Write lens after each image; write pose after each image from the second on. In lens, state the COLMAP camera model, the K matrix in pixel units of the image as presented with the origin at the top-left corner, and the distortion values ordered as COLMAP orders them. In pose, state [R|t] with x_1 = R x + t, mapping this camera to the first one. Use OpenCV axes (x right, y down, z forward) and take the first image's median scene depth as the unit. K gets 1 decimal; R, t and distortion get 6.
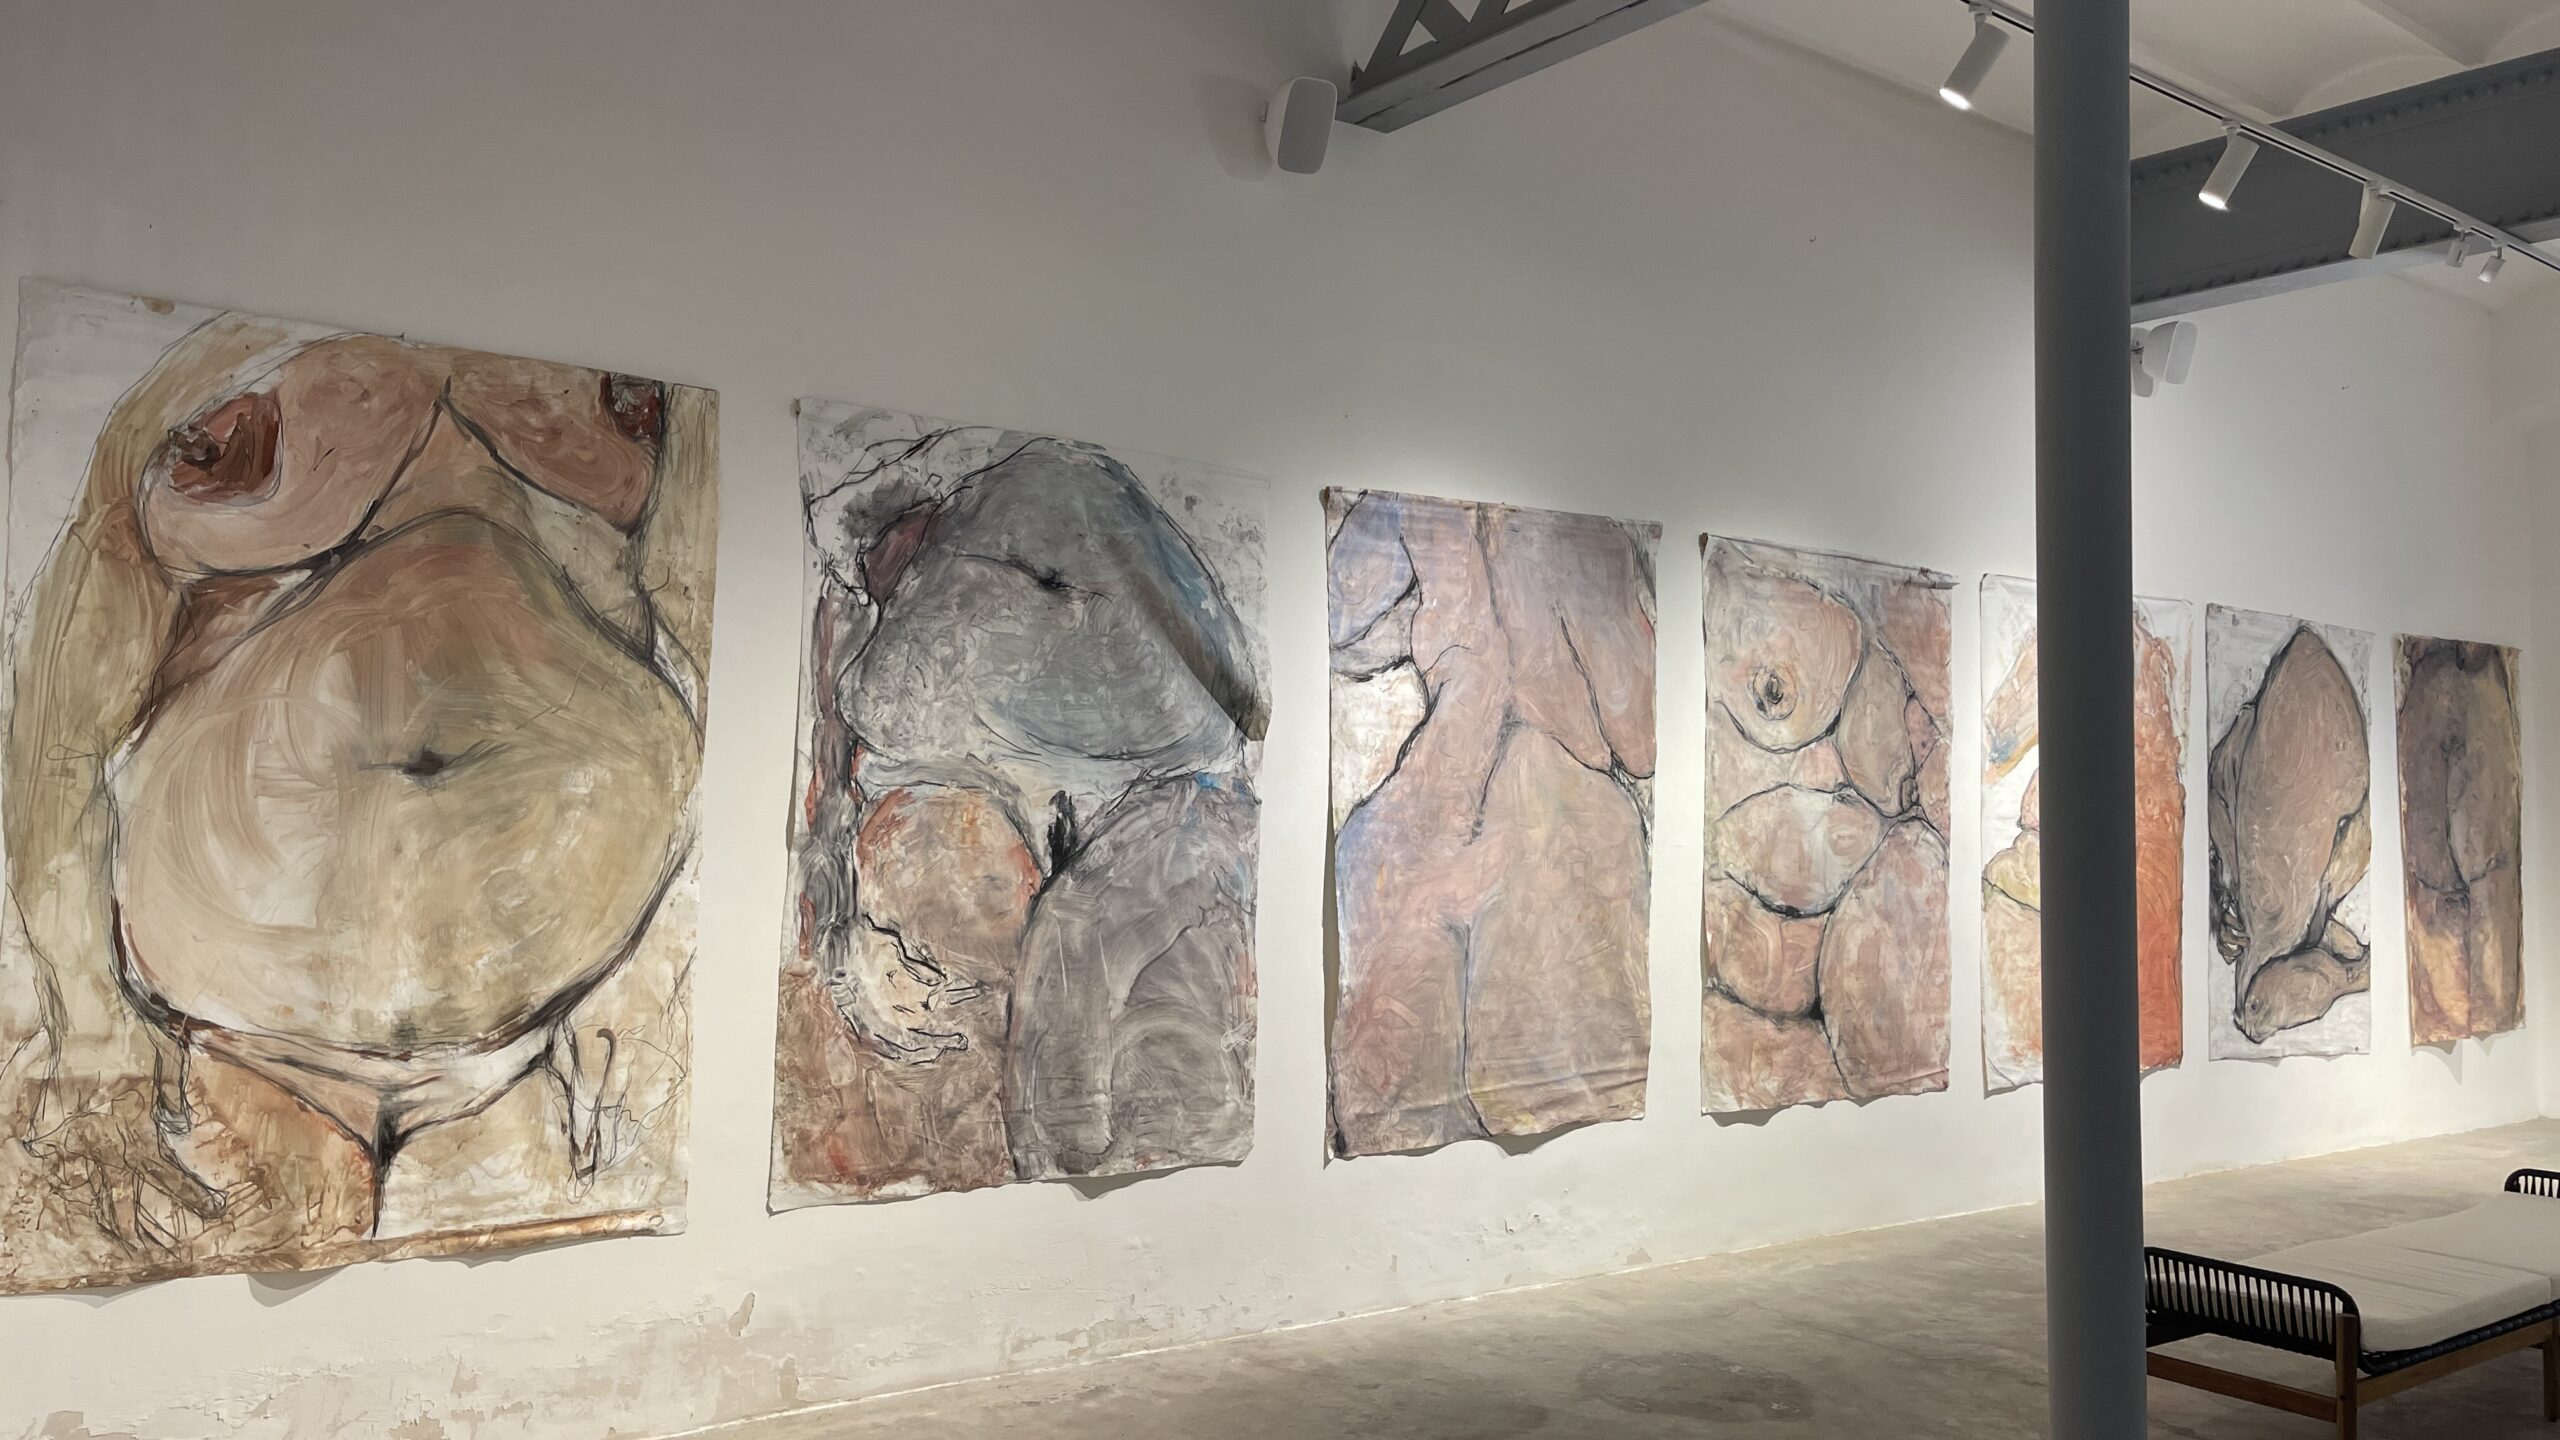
lens RADIAL K [[1935.2, 0, 1280.0], [0, 1935.2, 718.4], [0, 0, 1]] dist [0.043761, -0.020736]
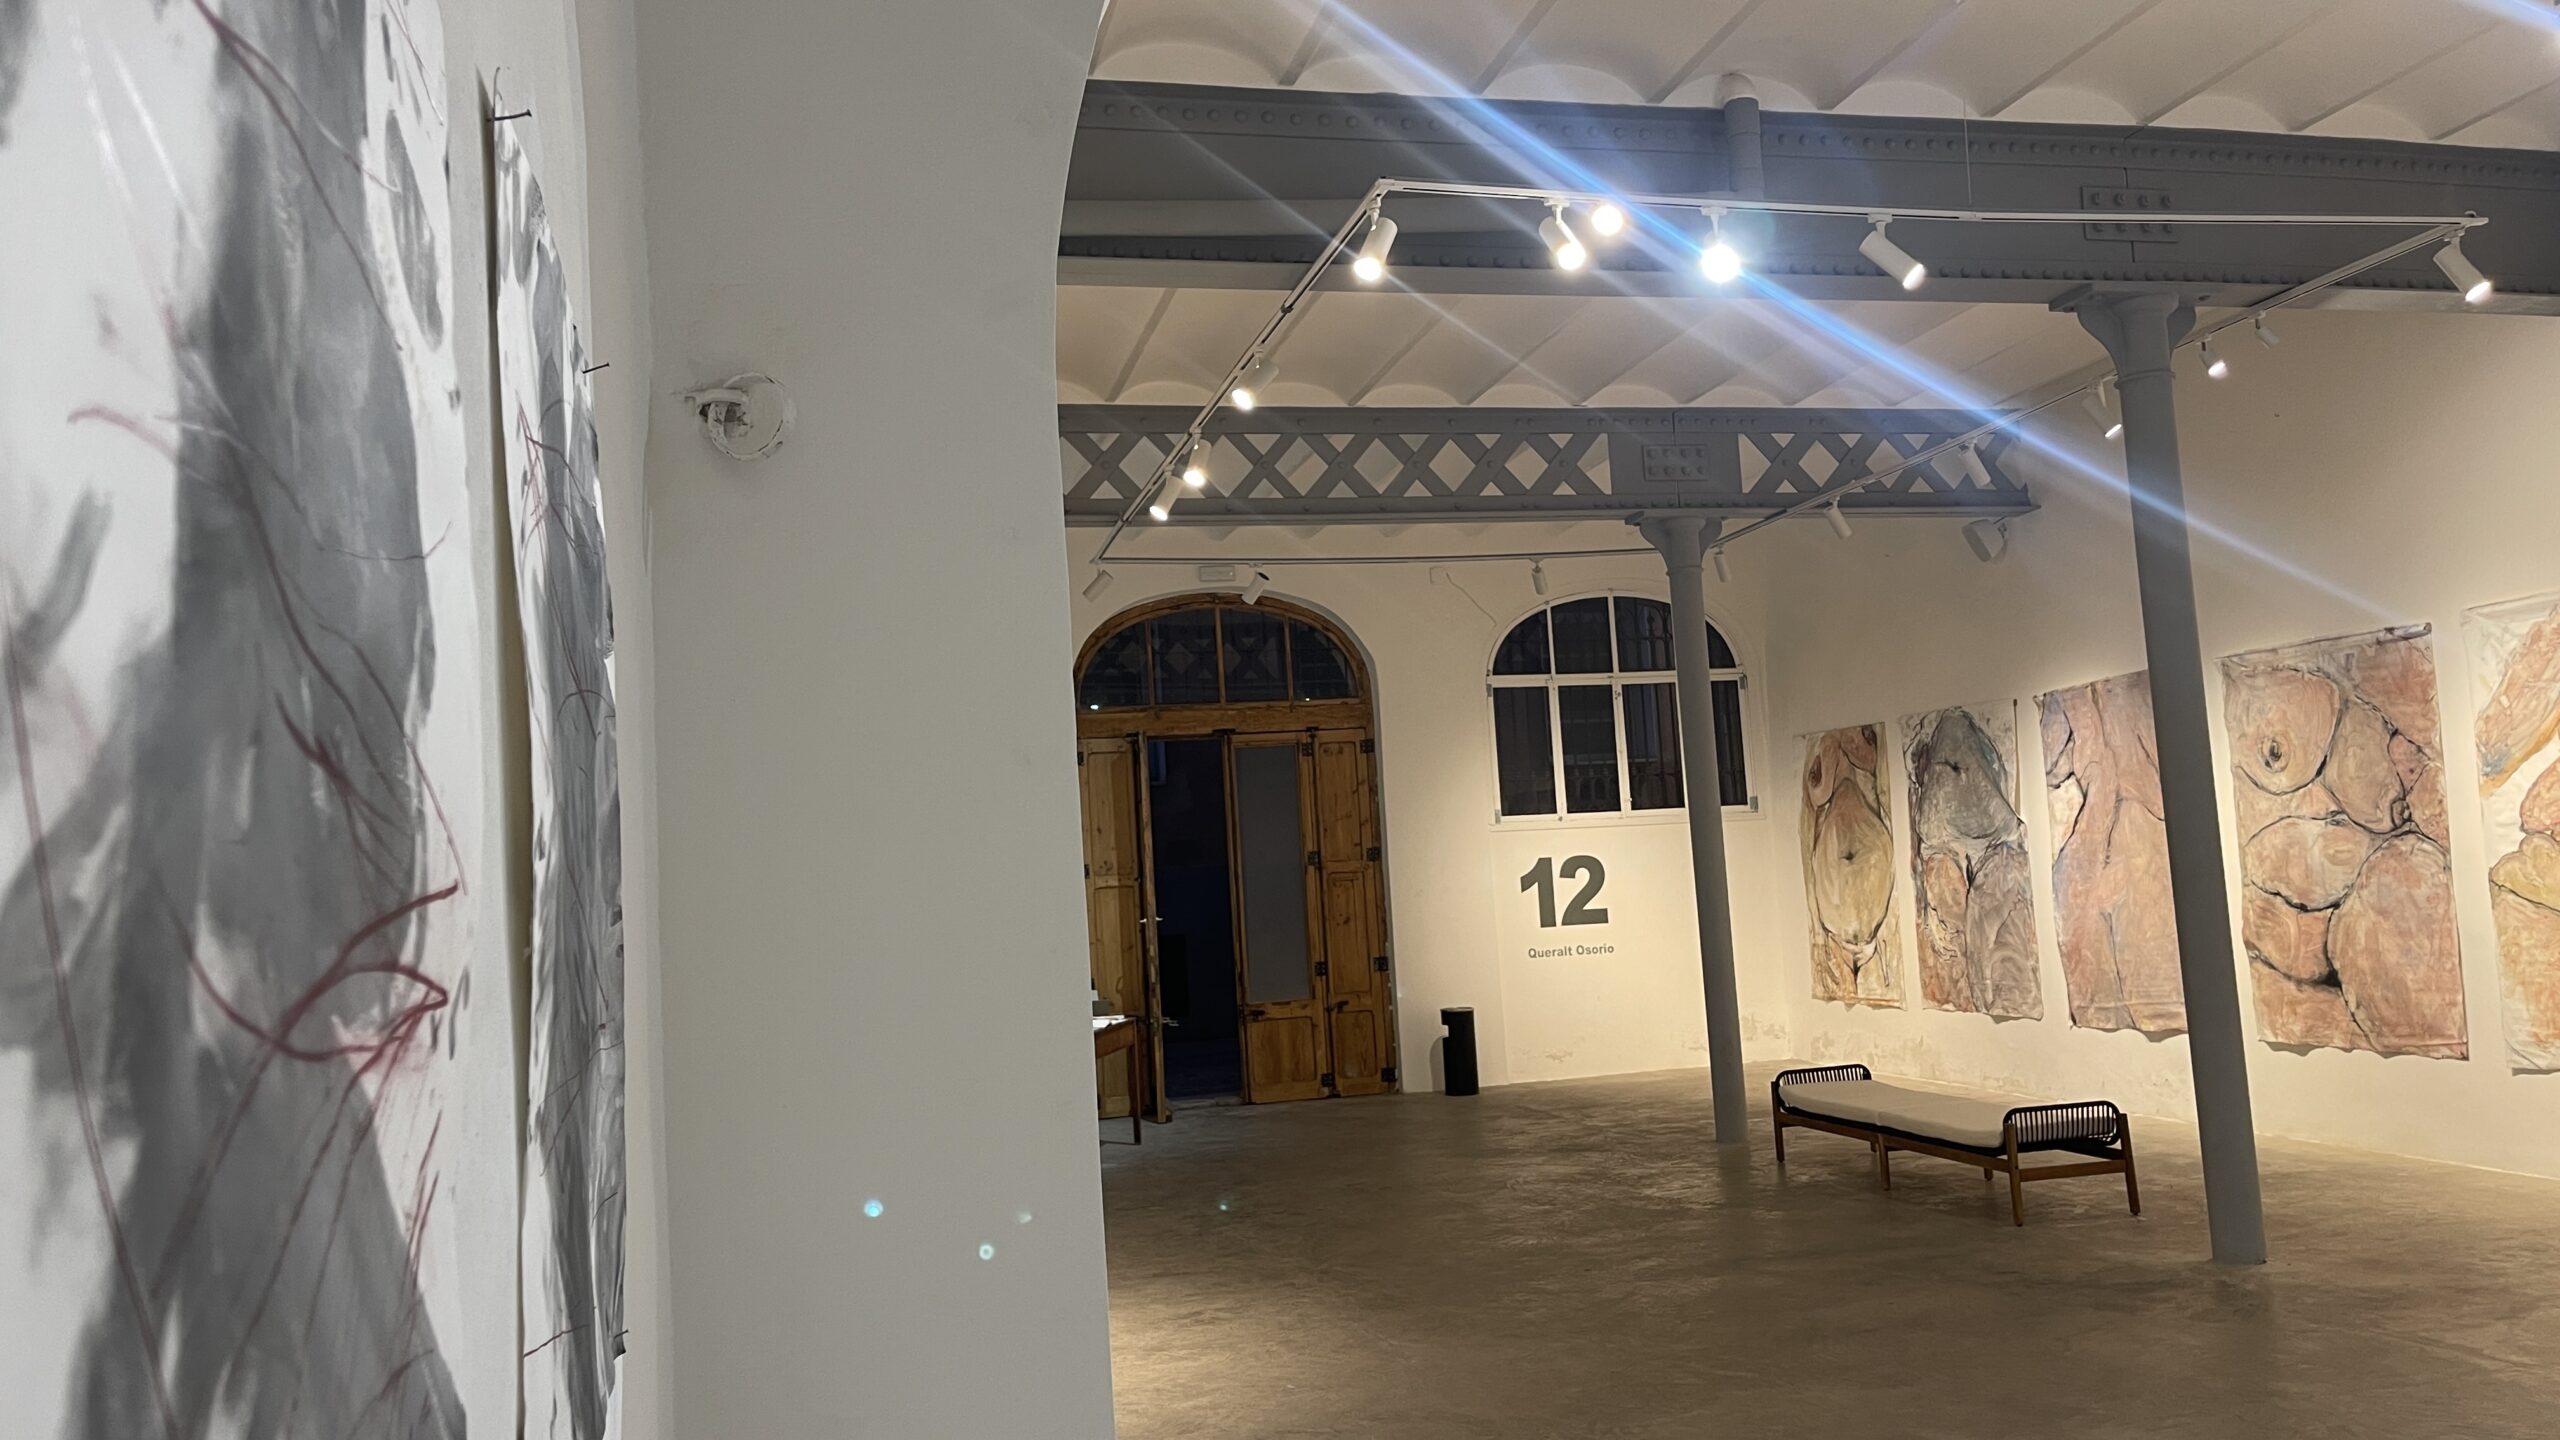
lens RADIAL K [[1935.2, 0, 1292.0], [0, 1935.2, 719.8], [0, 0, 1]] dist [0.043761, -0.020736]
pose [[-0.401298, -0.071542, -0.913149, 2.391705], [0.105449, 0.986708, -0.123646, 0.082391], [0.909857, -0.145909, -0.388420, 1.169703]]
